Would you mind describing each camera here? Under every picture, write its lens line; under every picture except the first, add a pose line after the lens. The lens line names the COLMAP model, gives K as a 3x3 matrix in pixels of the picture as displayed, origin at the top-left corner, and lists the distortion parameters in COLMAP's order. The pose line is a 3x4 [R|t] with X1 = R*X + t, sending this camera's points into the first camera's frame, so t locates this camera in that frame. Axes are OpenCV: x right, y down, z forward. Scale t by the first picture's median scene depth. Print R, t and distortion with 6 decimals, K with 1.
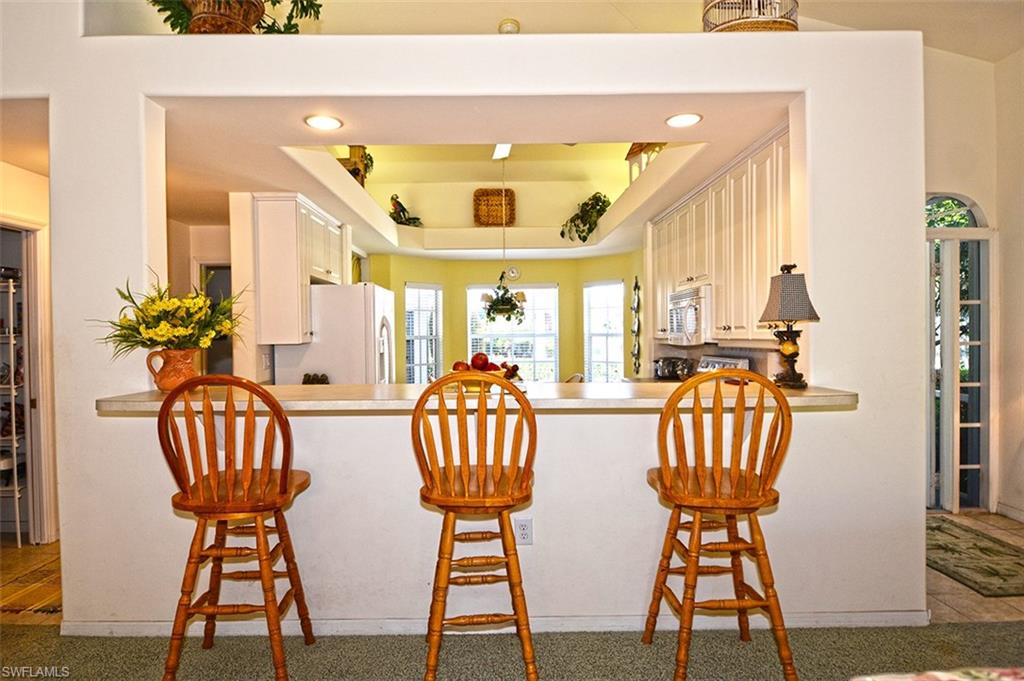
lens RADIAL K [[575.1, 0, 512.2], [0, 575.1, 340.8], [0, 0, 1]] dist [-0.000680, -0.000355]
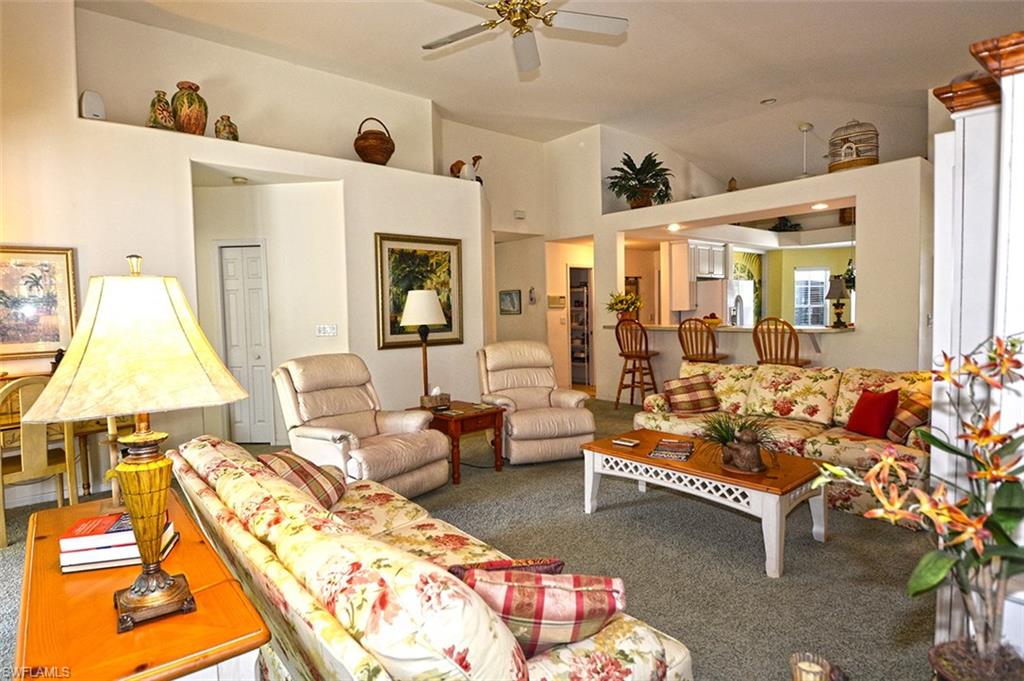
lens RADIAL K [[575.1, 0, 511.4], [0, 575.1, 341.0], [0, 0, 1]] dist [-0.000680, -0.000355]
pose [[0.663860, 0.035696, -0.747004, 1.170897], [0.003598, 0.998696, 0.050921, 0.010483], [0.747848, -0.036492, 0.662866, -1.339130]]
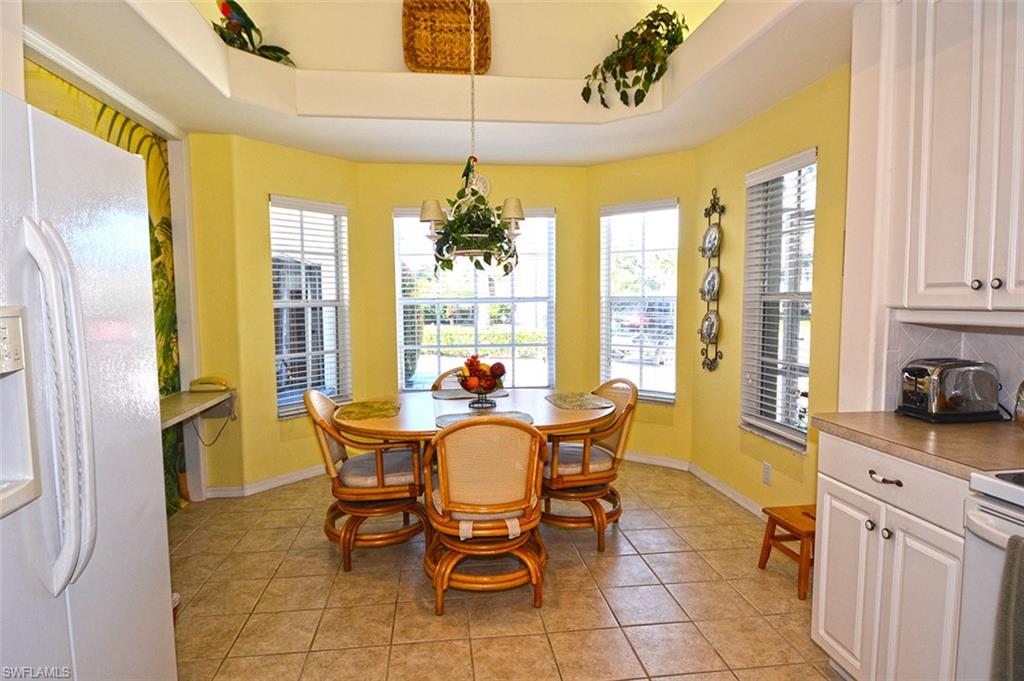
lens RADIAL K [[575.1, 0, 509.6], [0, 575.1, 341.8], [0, 0, 1]] dist [-0.000680, -0.000355]
pose [[0.994443, -0.005421, 0.105141, -0.031436], [-0.001229, 0.998008, 0.063080, -0.004202], [-0.105273, -0.062859, 0.992455, 0.505029]]
